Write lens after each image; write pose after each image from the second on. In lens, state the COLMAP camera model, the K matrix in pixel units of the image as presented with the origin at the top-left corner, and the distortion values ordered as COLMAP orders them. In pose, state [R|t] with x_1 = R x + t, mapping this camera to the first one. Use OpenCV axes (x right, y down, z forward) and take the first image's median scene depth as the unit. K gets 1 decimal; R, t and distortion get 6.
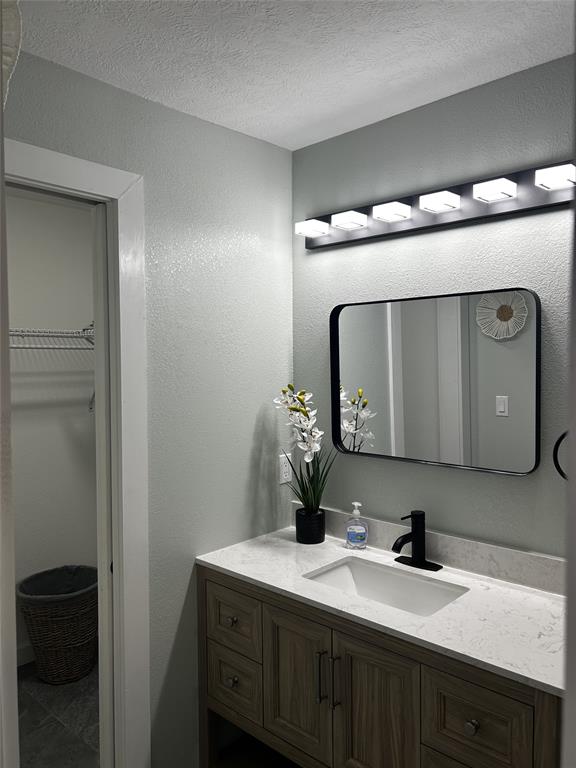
lens RADIAL K [[575.3, 0, 288.0], [0, 575.3, 384.0], [0, 0, 1]] dist [0.006717, 0.004464]
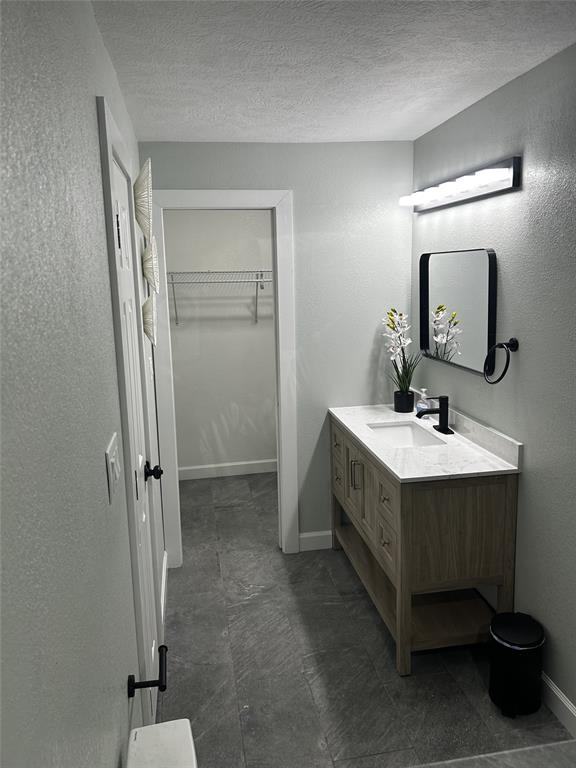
lens RADIAL K [[583.1, 0, 288.2], [0, 583.1, 365.9], [0, 0, 1]] dist [0.001254, 0.000732]
pose [[0.791231, 0.080931, -0.606138, 0.733186], [0.000449, 0.991127, 0.132920, -0.053698], [0.611517, -0.105442, 0.784174, -0.392587]]
